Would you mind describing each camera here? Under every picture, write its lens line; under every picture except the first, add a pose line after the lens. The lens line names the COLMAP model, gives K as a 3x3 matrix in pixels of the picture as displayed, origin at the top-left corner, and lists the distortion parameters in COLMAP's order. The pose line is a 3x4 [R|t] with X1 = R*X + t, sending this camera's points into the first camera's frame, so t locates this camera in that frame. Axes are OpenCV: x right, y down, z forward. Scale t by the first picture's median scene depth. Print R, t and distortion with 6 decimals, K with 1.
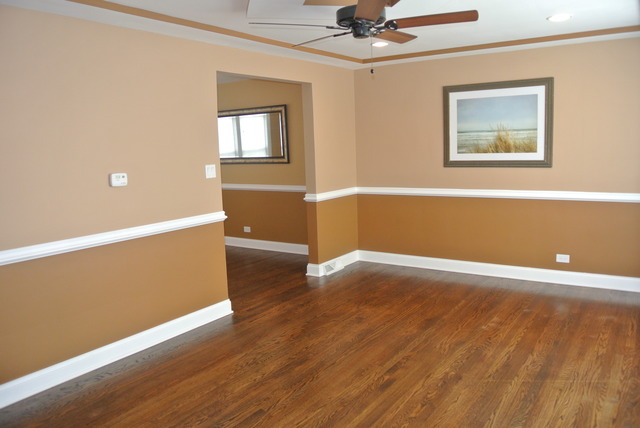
lens RADIAL K [[498.1, 0, 321.4], [0, 498.1, 214.0], [0, 0, 1]] dist [-0.083147, 0.028136]
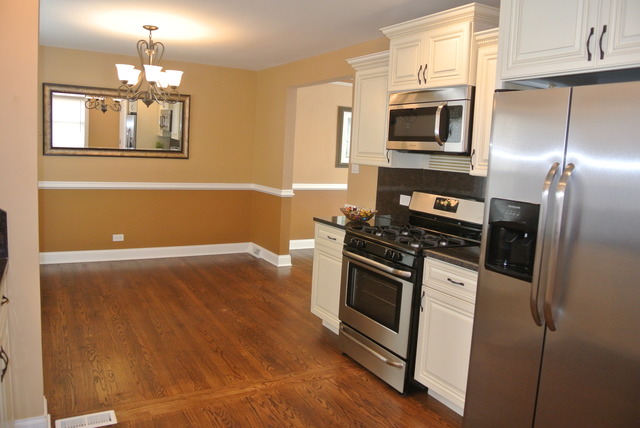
lens RADIAL K [[498.1, 0, 318.1], [0, 498.1, 216.1], [0, 0, 1]] dist [-0.083147, 0.028136]
pose [[0.447444, -0.064133, 0.892010, -0.975290], [0.055359, 0.997499, 0.043949, -0.028074], [-0.892597, 0.029716, 0.449875, 0.468534]]
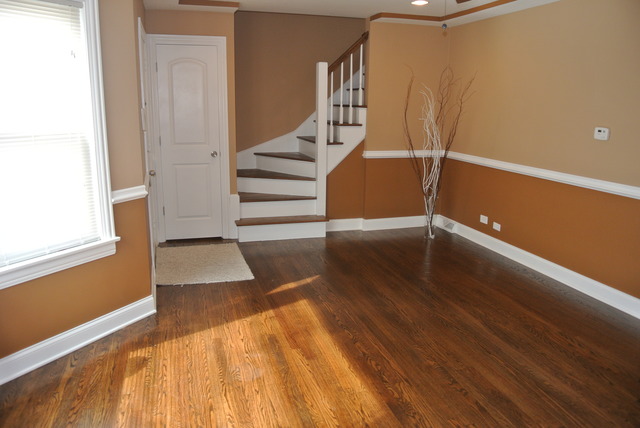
lens RADIAL K [[498.1, 0, 320.2], [0, 498.1, 214.6], [0, 0, 1]] dist [-0.083147, 0.028136]
pose [[-0.635444, 0.195675, -0.746941, 0.524632], [-0.092481, 0.941106, 0.325217, -0.123354], [0.766588, 0.275736, -0.579924, 0.757663]]
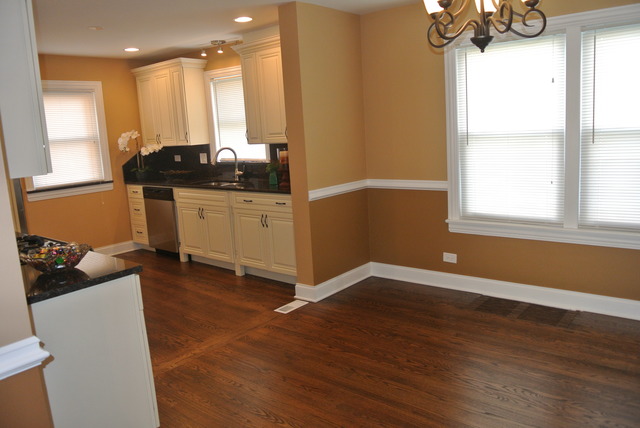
lens RADIAL K [[498.1, 0, 317.7], [0, 498.1, 214.6], [0, 0, 1]] dist [-0.083147, 0.028136]
pose [[-0.103382, 0.211871, -0.971814, 0.023741], [-0.073958, 0.972707, 0.219934, -0.130171], [0.991888, 0.094611, -0.084891, 0.967591]]
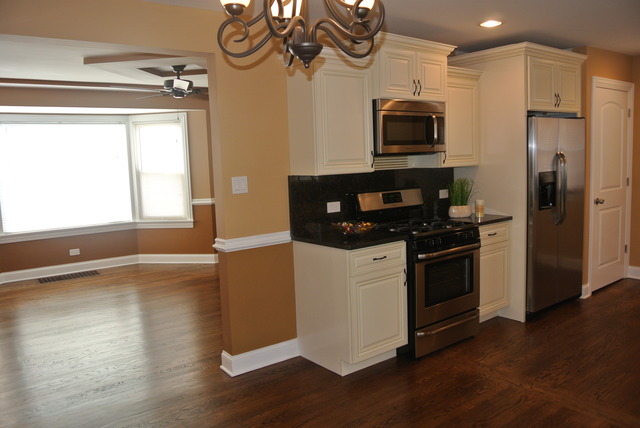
lens RADIAL K [[498.1, 0, 317.7], [0, 498.1, 212.3], [0, 0, 1]] dist [-0.083147, 0.028136]
pose [[-0.943092, 0.030176, 0.331159, -0.487706], [0.111657, 0.966791, 0.229887, -0.166670], [-0.313224, 0.253781, -0.915142, 1.319154]]
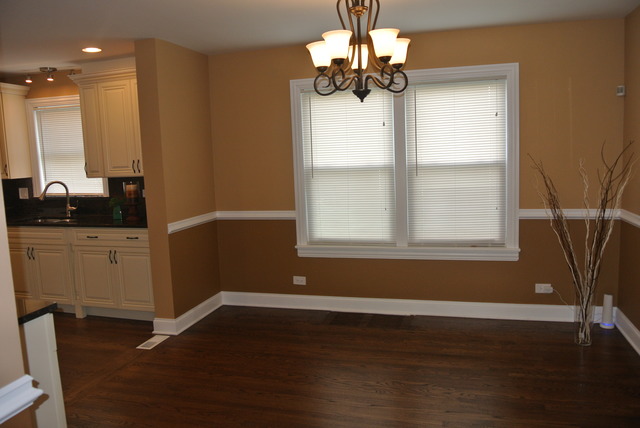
lens RADIAL K [[498.1, 0, 318.8], [0, 498.1, 214.9], [0, 0, 1]] dist [-0.083147, 0.028136]
pose [[0.303943, 0.143086, -0.941884, 0.061703], [-0.103182, 0.987785, 0.116763, -0.123434], [0.947086, 0.061696, 0.314995, 0.868299]]
